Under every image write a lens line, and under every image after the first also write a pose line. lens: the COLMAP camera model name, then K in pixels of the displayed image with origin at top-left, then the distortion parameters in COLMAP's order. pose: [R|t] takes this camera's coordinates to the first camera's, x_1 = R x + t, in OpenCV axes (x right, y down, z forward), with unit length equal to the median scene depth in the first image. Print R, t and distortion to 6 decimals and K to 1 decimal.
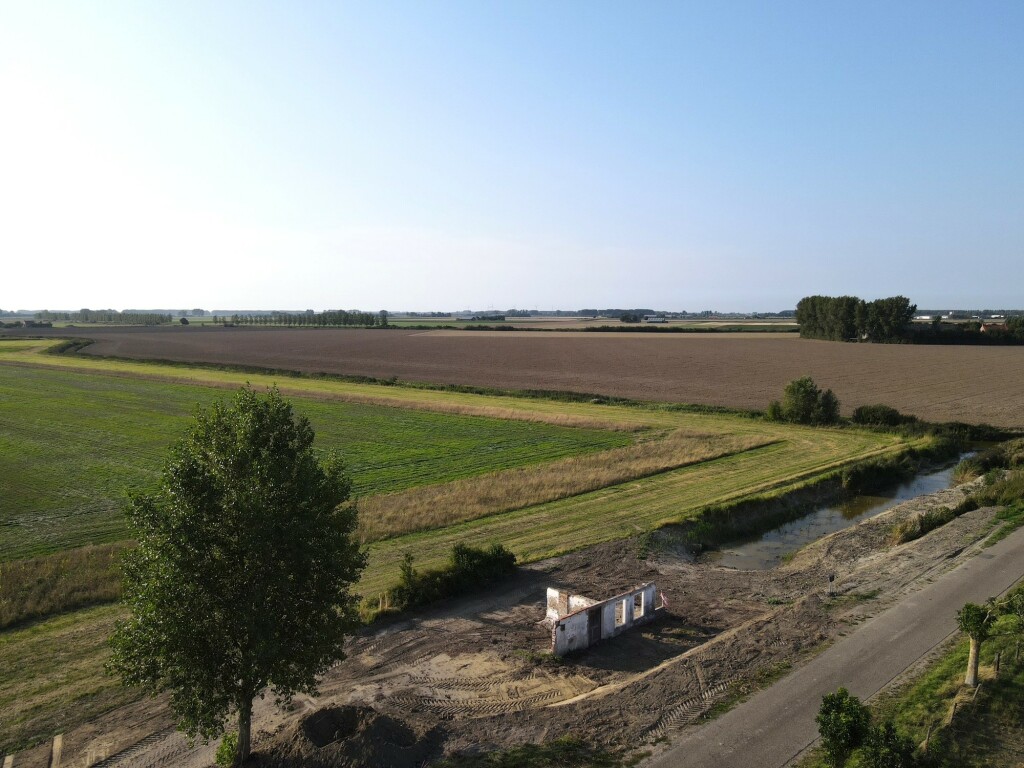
lens RADIAL K [[749.4, 0, 521.3], [0, 749.4, 387.6], [0, 0, 1]] dist [0.001406, 0.008757]
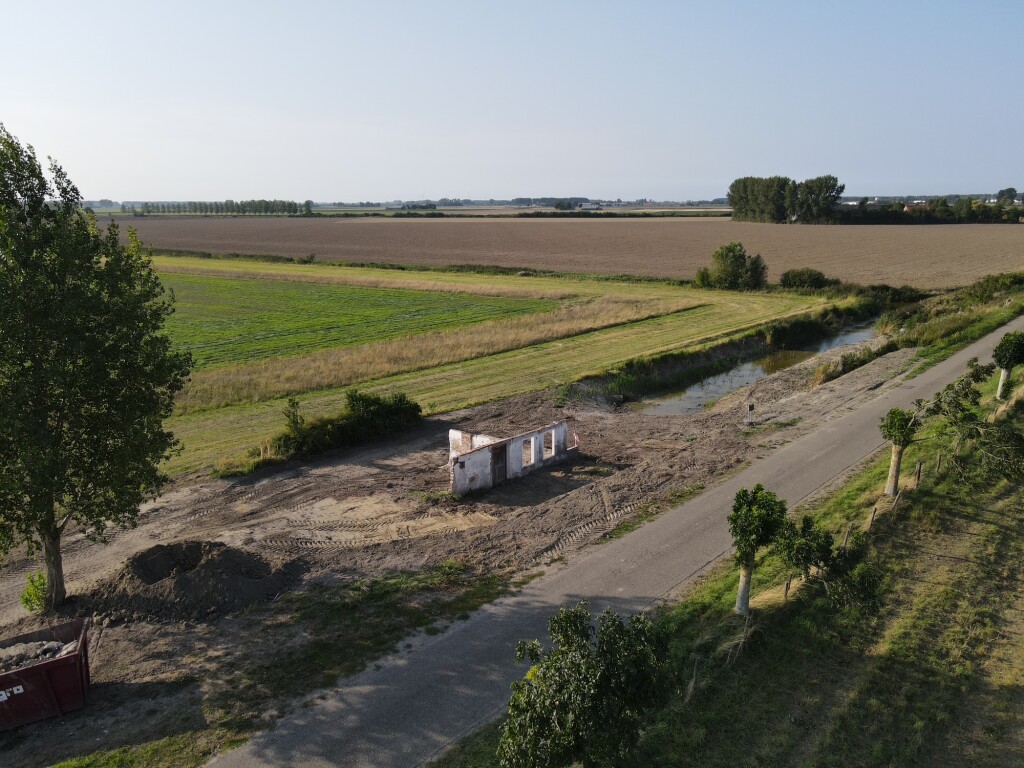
lens RADIAL K [[749.4, 0, 523.3], [0, 749.4, 384.5], [0, 0, 1]] dist [0.001406, 0.008757]
pose [[0.995976, -0.026477, 0.085617, 0.048507], [0.014411, 0.990245, 0.138589, 0.089119], [-0.088451, -0.136798, 0.986642, 0.100743]]
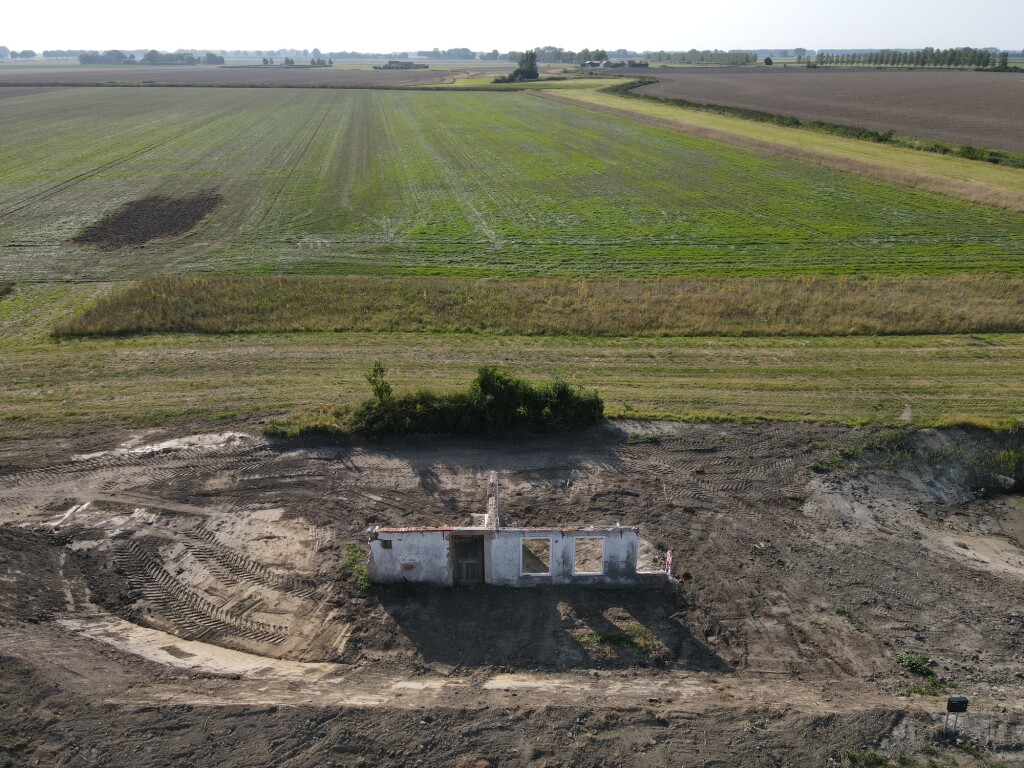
lens RADIAL K [[749.4, 0, 519.1], [0, 749.4, 388.4], [0, 0, 1]] dist [0.001406, 0.008757]
pose [[0.738303, 0.271862, -0.617252, 0.429076], [-0.063149, 0.939009, 0.338044, -0.011810], [0.671507, -0.210600, 0.710441, 0.594998]]
